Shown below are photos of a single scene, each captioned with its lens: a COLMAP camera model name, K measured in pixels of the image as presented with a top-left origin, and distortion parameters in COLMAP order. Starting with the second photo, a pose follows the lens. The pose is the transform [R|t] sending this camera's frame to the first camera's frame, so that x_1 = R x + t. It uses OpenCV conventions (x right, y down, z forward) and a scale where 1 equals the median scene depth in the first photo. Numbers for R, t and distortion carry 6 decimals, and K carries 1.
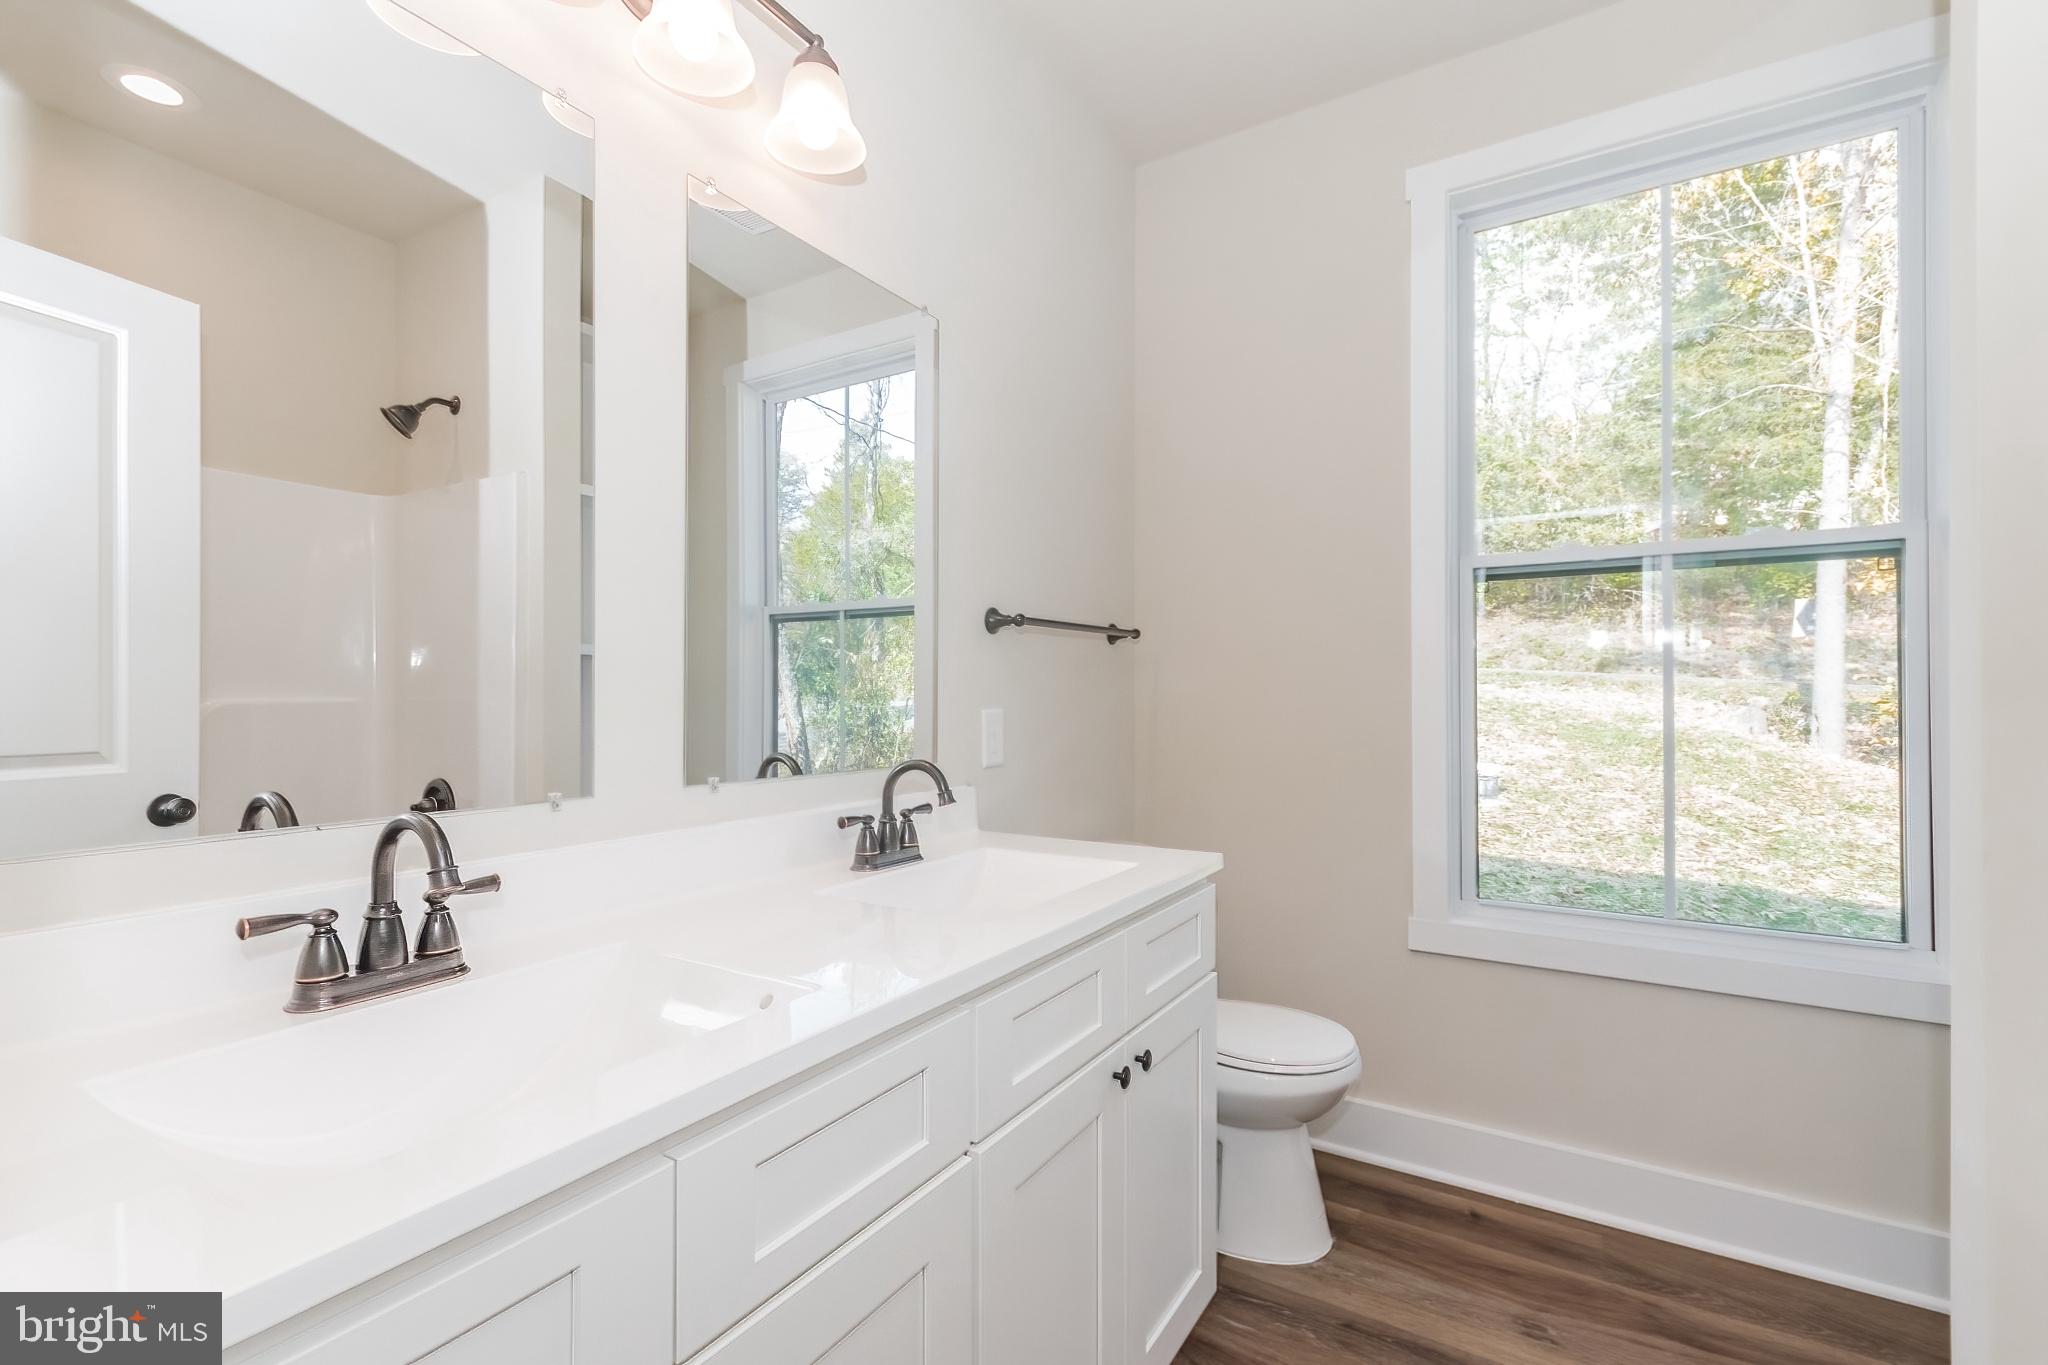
lens RADIAL K [[908.9, 0, 1032.9], [0, 908.9, 676.2], [0, 0, 1]] dist [0.008096, -0.002564]
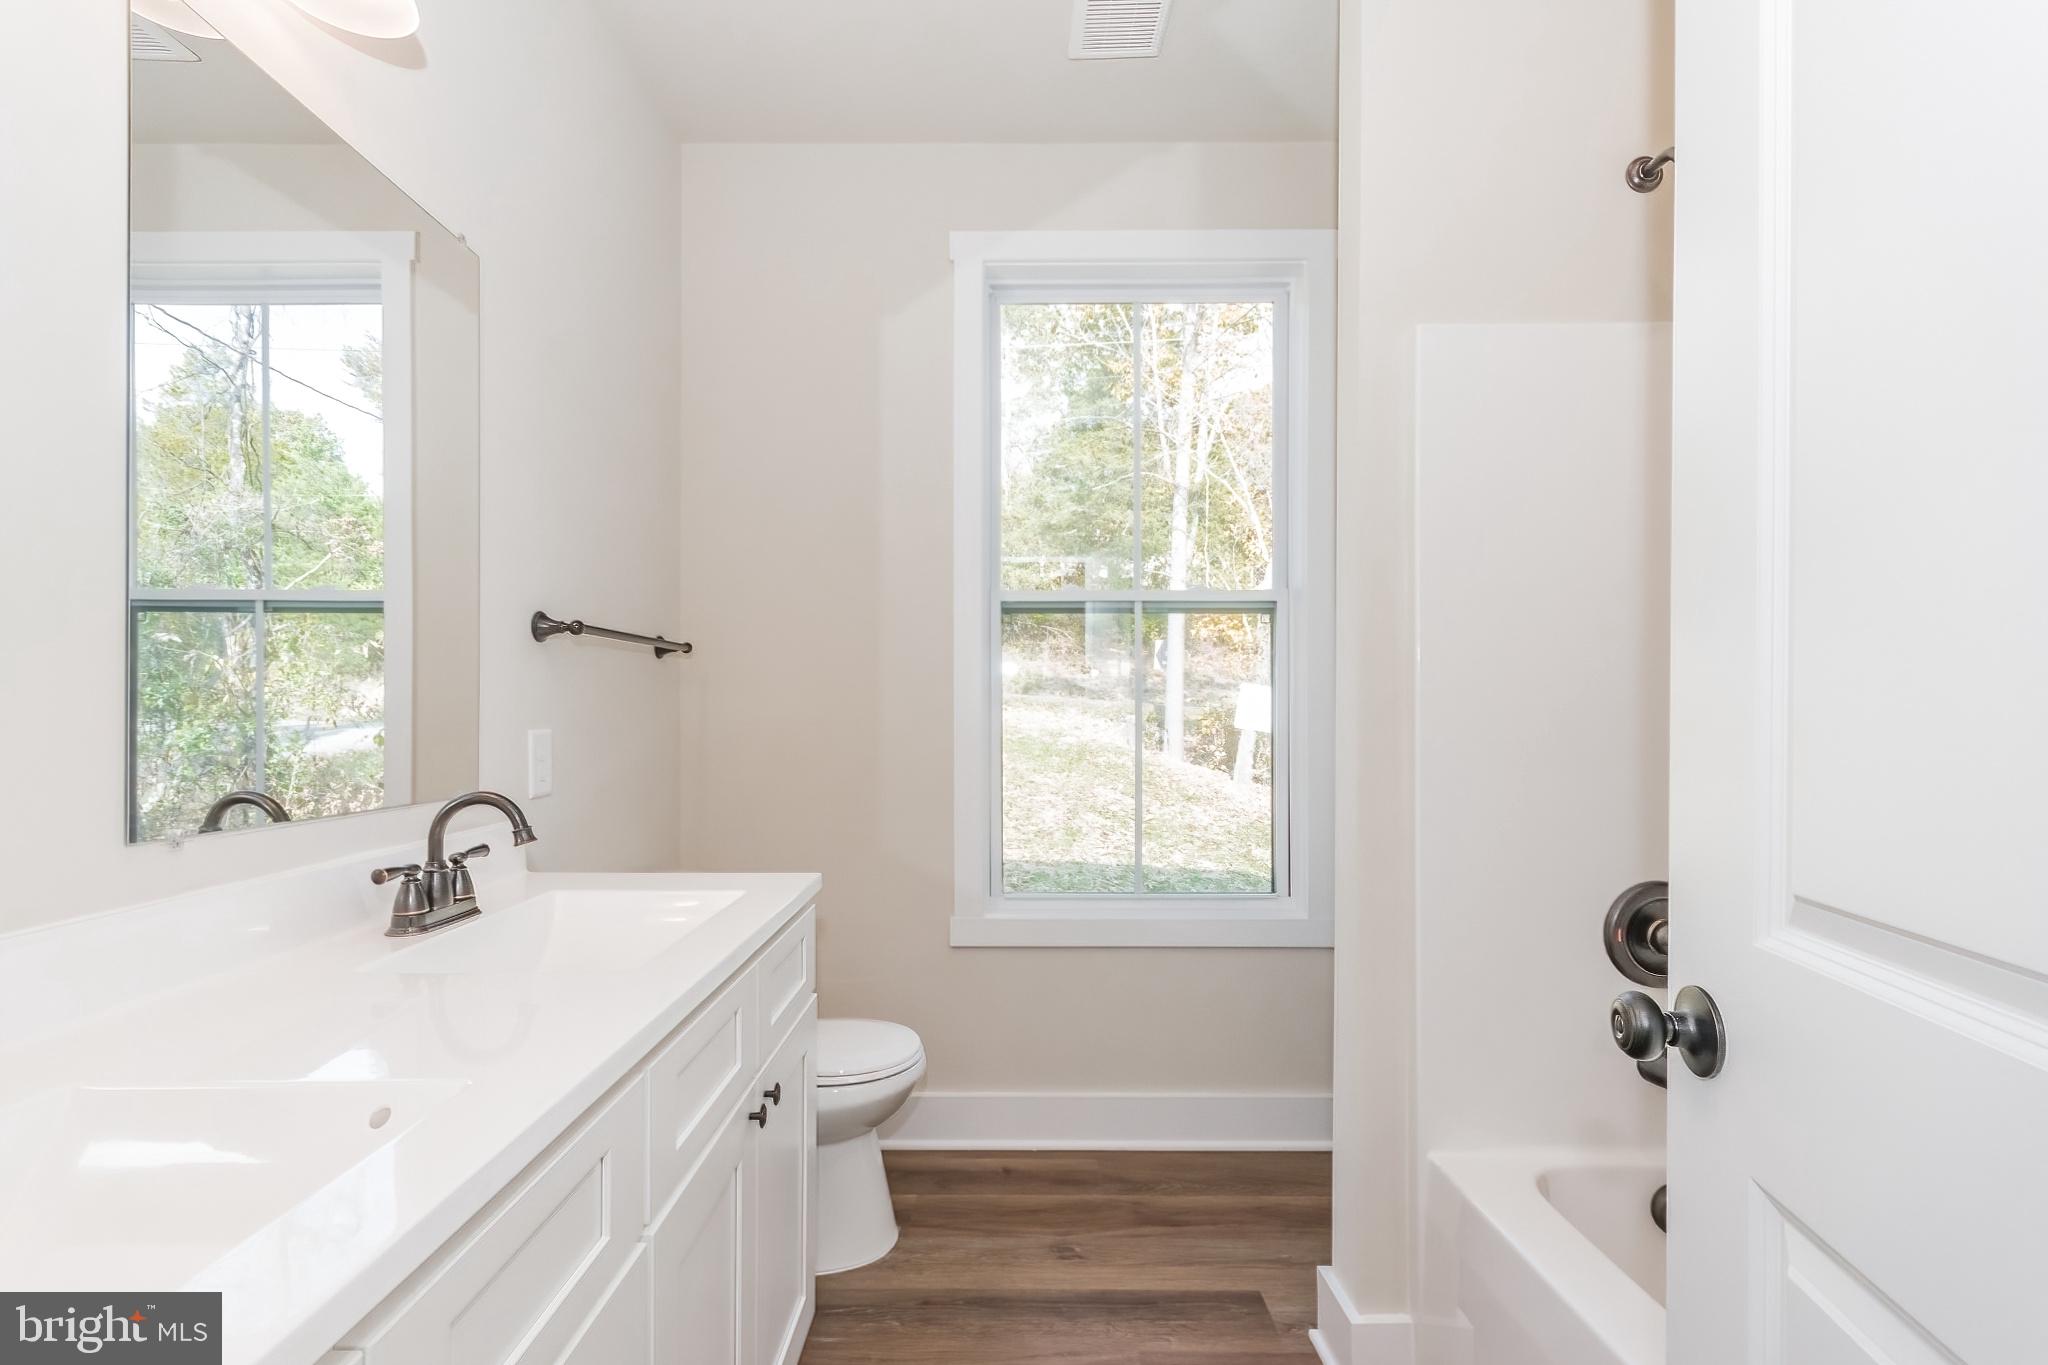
lens RADIAL K [[908.9, 0, 1015.5], [0, 908.9, 703.7], [0, 0, 1]] dist [0.008096, -0.002564]
pose [[0.850484, 0.007849, 0.525942, -0.107269], [-0.013134, 0.999894, 0.006317, 0.000402], [-0.525837, -0.012280, 0.850497, 0.034442]]
